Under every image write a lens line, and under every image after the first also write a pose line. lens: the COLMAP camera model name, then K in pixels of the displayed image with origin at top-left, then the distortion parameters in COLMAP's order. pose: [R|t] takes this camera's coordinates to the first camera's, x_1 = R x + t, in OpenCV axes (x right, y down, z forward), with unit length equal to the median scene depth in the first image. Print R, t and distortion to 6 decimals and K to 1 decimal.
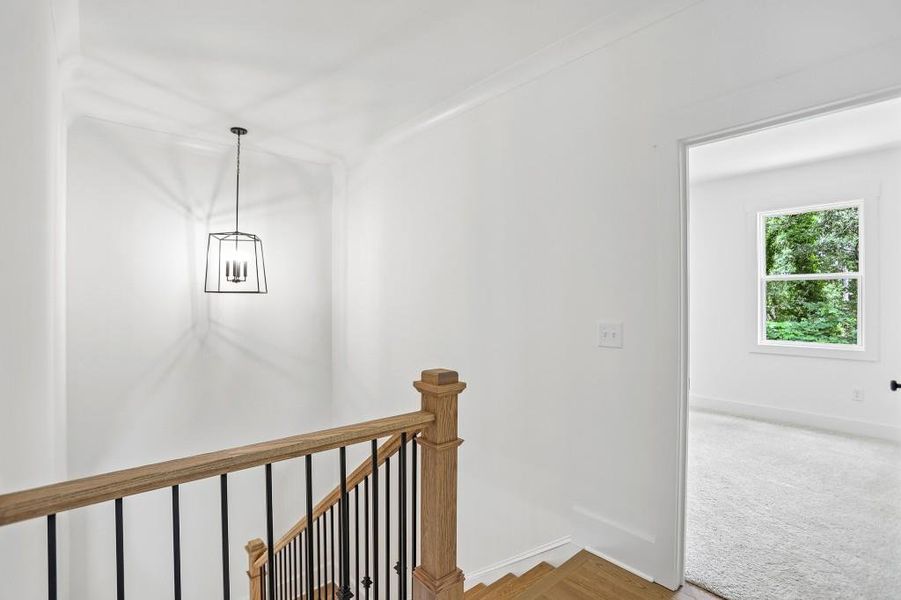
lens RADIAL K [[420.2, 0, 447.2], [0, 420.2, 299.3], [0, 0, 1]] dist [-0.079280, 0.035694]
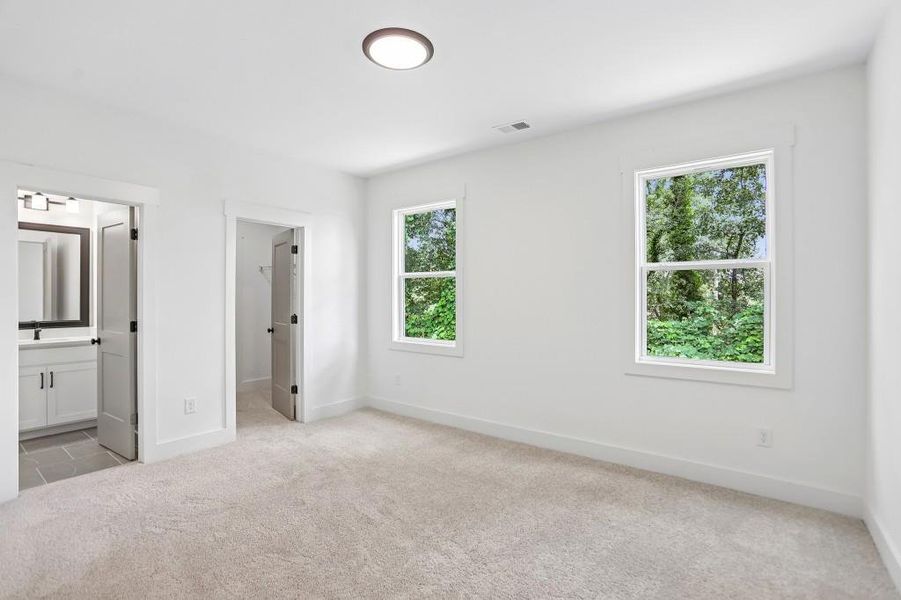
lens RADIAL K [[420.2, 0, 447.2], [0, 420.2, 299.3], [0, 0, 1]] dist [-0.079280, 0.035694]
pose [[0.978981, 0.001941, 0.203940, 0.100973], [-0.002593, 0.999992, 0.002930, 0.001456], [-0.203933, -0.003397, 0.978979, 0.124099]]
